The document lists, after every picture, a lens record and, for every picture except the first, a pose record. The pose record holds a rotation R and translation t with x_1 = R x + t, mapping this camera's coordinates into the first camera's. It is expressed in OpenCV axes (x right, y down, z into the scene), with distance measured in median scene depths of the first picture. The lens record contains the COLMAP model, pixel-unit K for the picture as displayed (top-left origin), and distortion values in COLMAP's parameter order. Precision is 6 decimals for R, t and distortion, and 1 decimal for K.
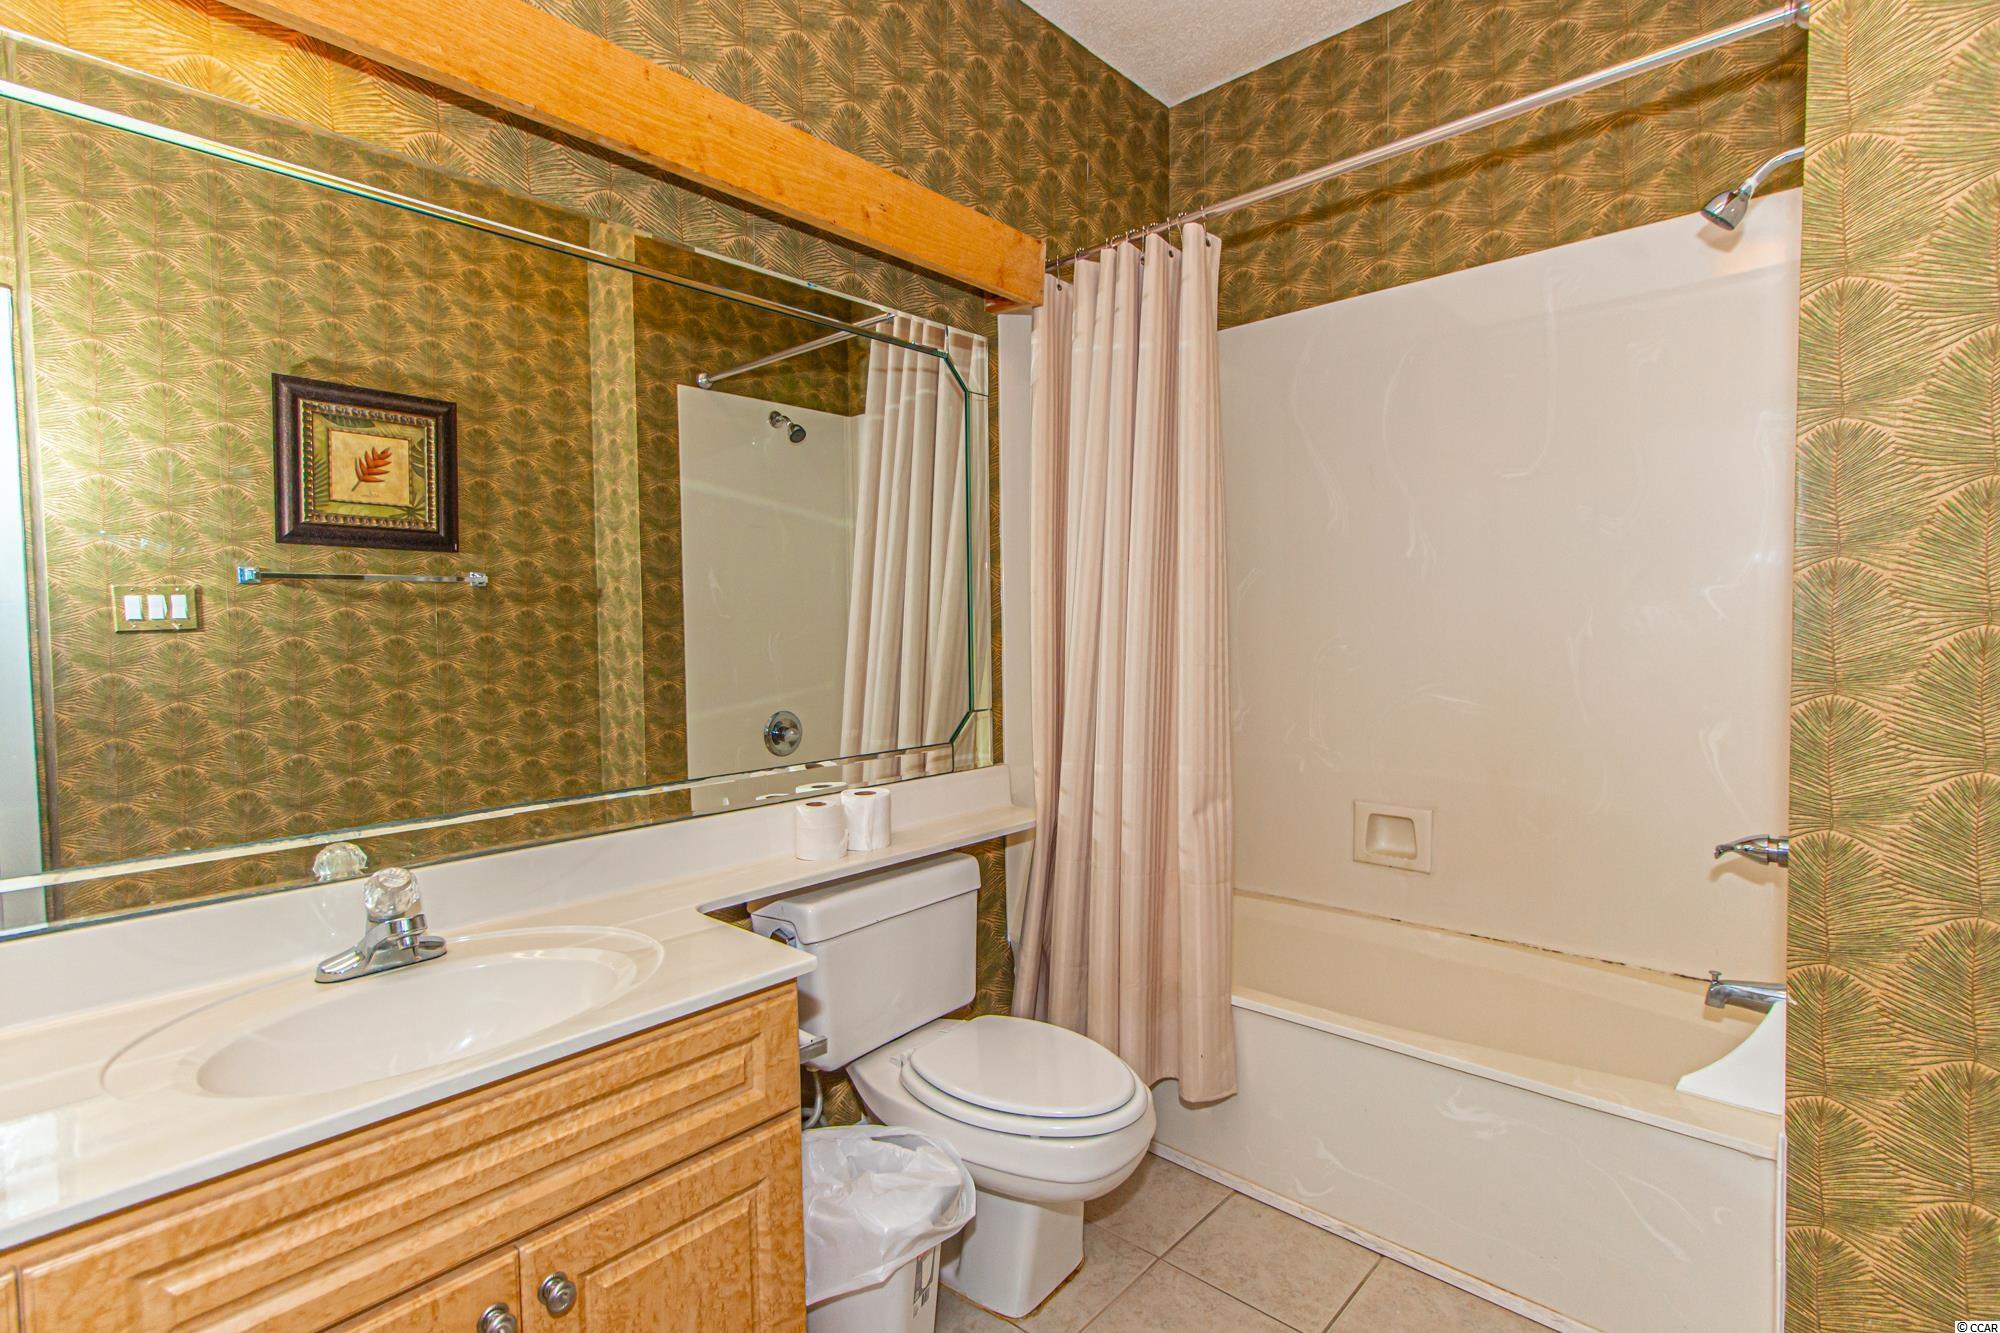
lens RADIAL K [[918.7, 0, 991.8], [0, 918.7, 659.2], [0, 0, 1]] dist [0.004666, 0.000967]
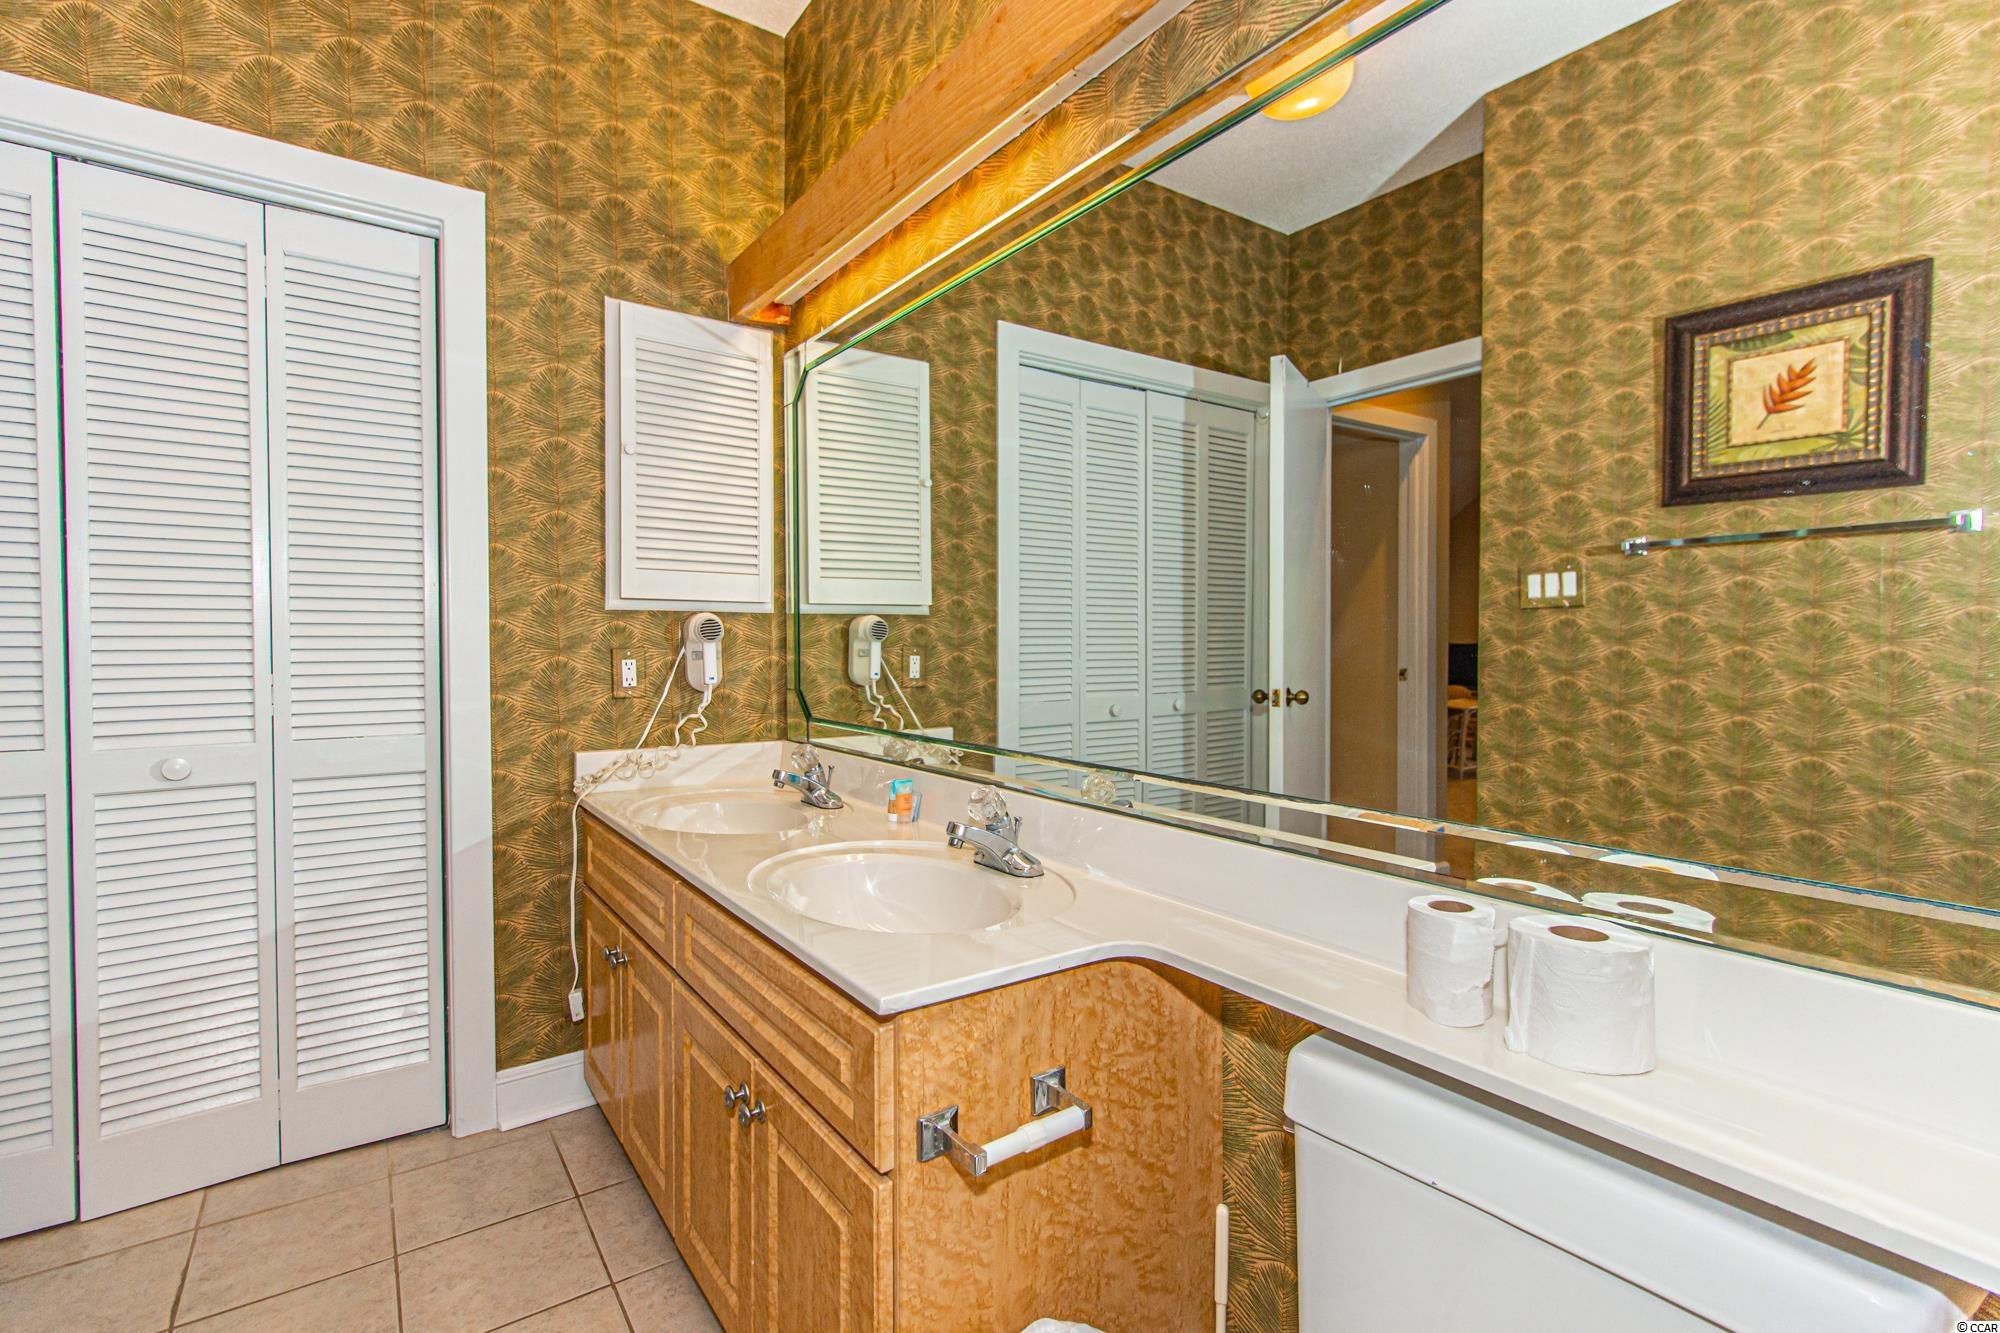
lens RADIAL K [[918.7, 0, 991.8], [0, 918.7, 659.2], [0, 0, 1]] dist [0.004666, 0.000967]
pose [[-0.192685, 0.048953, -0.980039, 0.227097], [-0.013669, 0.998524, 0.052563, -0.016731], [0.981165, 0.023525, -0.191731, 0.508743]]
